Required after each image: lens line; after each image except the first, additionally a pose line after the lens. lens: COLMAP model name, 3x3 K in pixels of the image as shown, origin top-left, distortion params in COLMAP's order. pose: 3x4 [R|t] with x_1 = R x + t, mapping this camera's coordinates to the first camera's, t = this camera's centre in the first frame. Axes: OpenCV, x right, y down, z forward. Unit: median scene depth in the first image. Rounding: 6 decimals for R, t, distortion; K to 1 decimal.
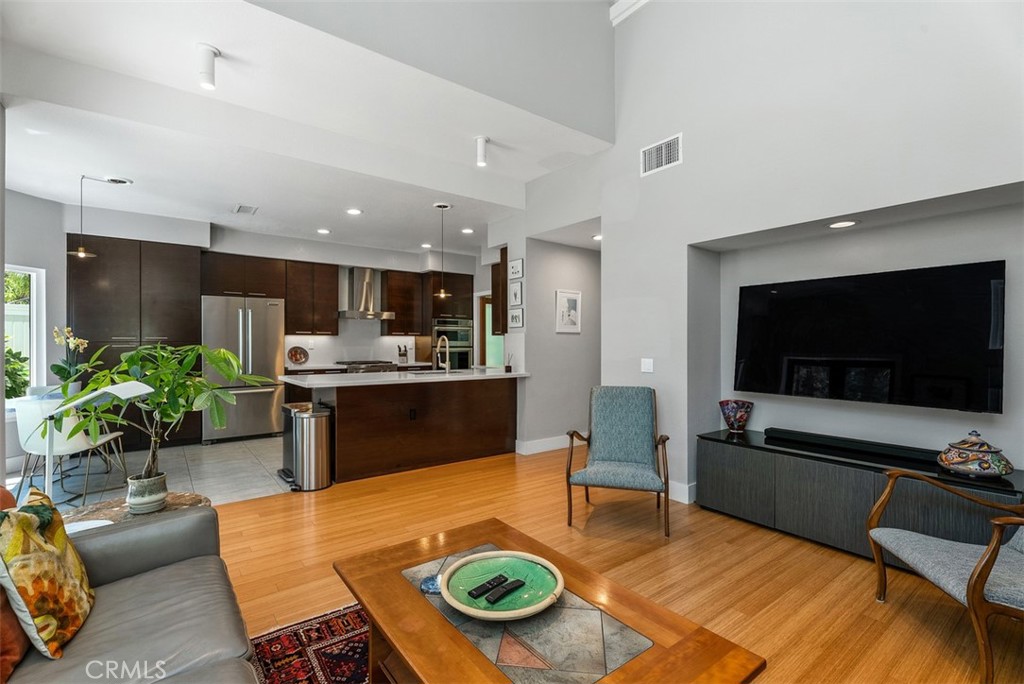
lens RADIAL K [[457.6, 0, 511.3], [0, 457.6, 342.1], [0, 0, 1]] dist [0.004729, -0.001736]
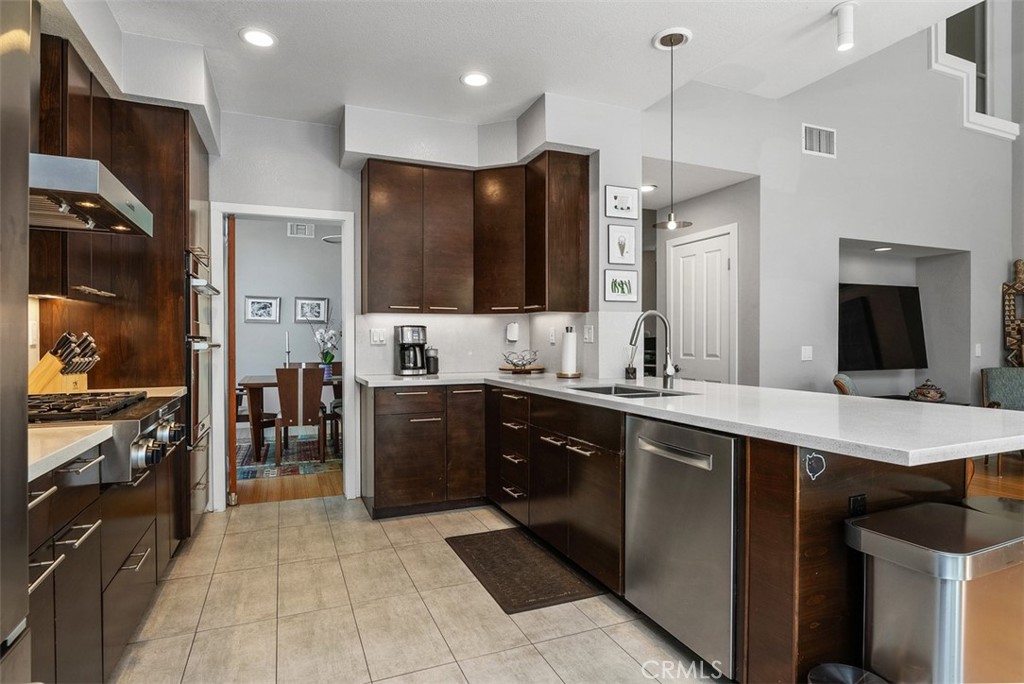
lens RADIAL K [[546.0, 0, 514.1], [0, 546.0, 339.6], [0, 0, 1]] dist [-0.008345, 0.004898]
pose [[0.242016, -0.002647, 0.970269, -1.016261], [0.000016, 0.999996, 0.002724, 0.020436], [-0.970272, -0.000644, 0.242015, 1.409650]]
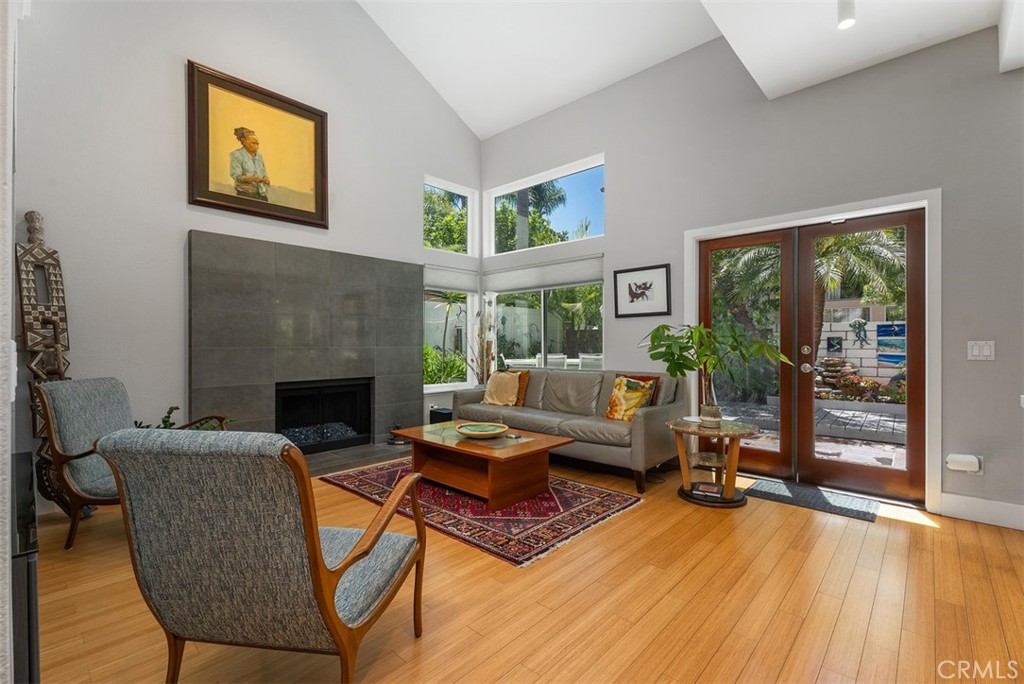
lens RADIAL K [[457.6, 0, 512.5], [0, 457.6, 340.6], [0, 0, 1]] dist [0.004729, -0.001736]
pose [[-0.984633, 0.002623, -0.174616, 0.094590], [0.003613, 0.999979, -0.005355, 0.039484], [0.174599, -0.005903, -0.984622, 1.361528]]
